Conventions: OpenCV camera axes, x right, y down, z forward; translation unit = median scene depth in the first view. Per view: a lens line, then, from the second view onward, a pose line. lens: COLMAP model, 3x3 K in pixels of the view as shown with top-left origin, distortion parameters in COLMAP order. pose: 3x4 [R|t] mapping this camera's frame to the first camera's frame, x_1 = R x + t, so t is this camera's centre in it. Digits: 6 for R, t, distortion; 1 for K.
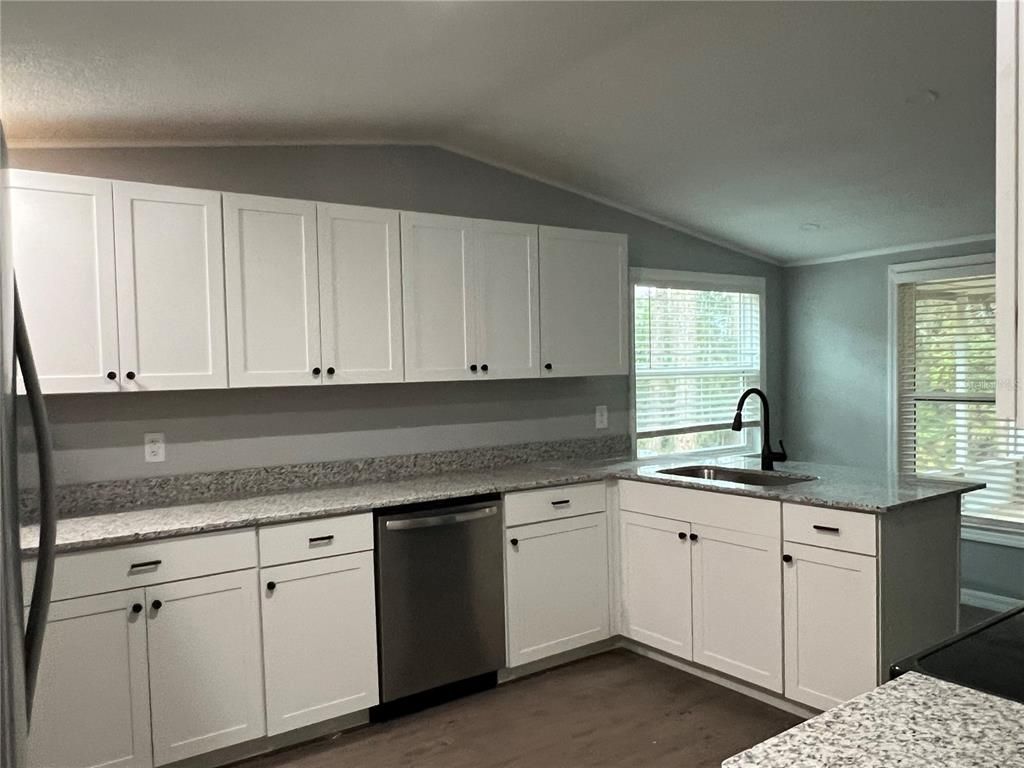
lens RADIAL K [[778.6, 0, 501.2], [0, 778.6, 390.1], [0, 0, 1]] dist [-0.009131, 0.002924]
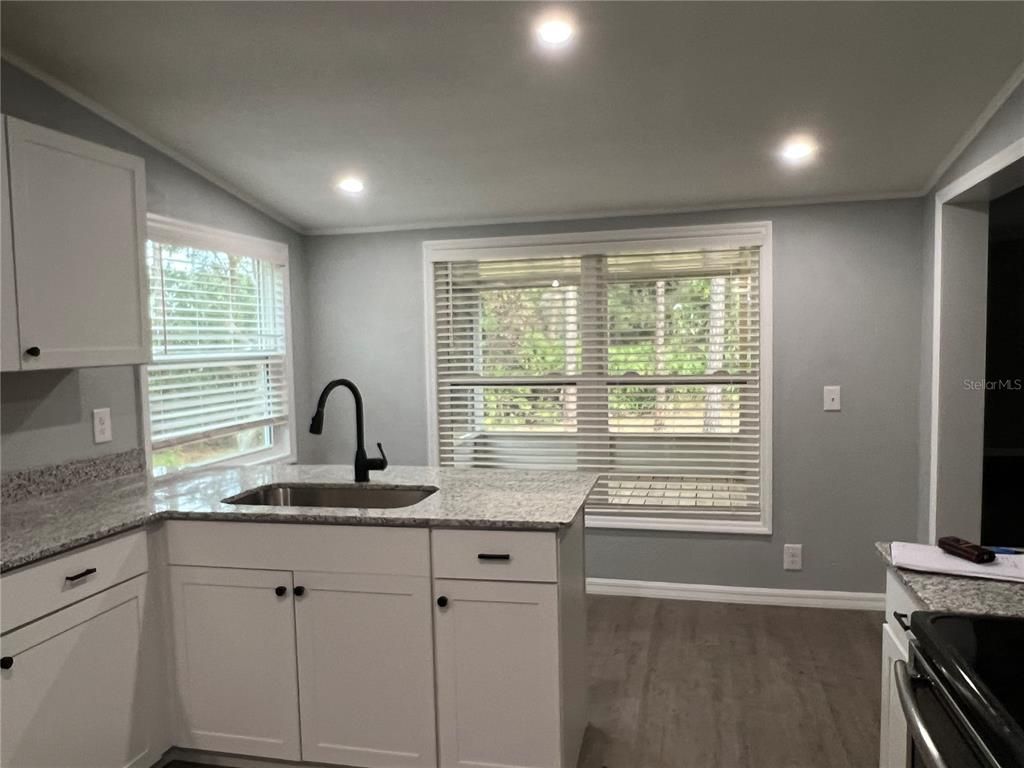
lens RADIAL K [[778.6, 0, 501.2], [0, 778.6, 390.1], [0, 0, 1]] dist [-0.009131, 0.002924]
pose [[0.756381, -0.037370, 0.653063, -0.061721], [0.025267, 0.999291, 0.027918, -0.008095], [-0.653643, -0.004615, 0.756789, 0.305816]]
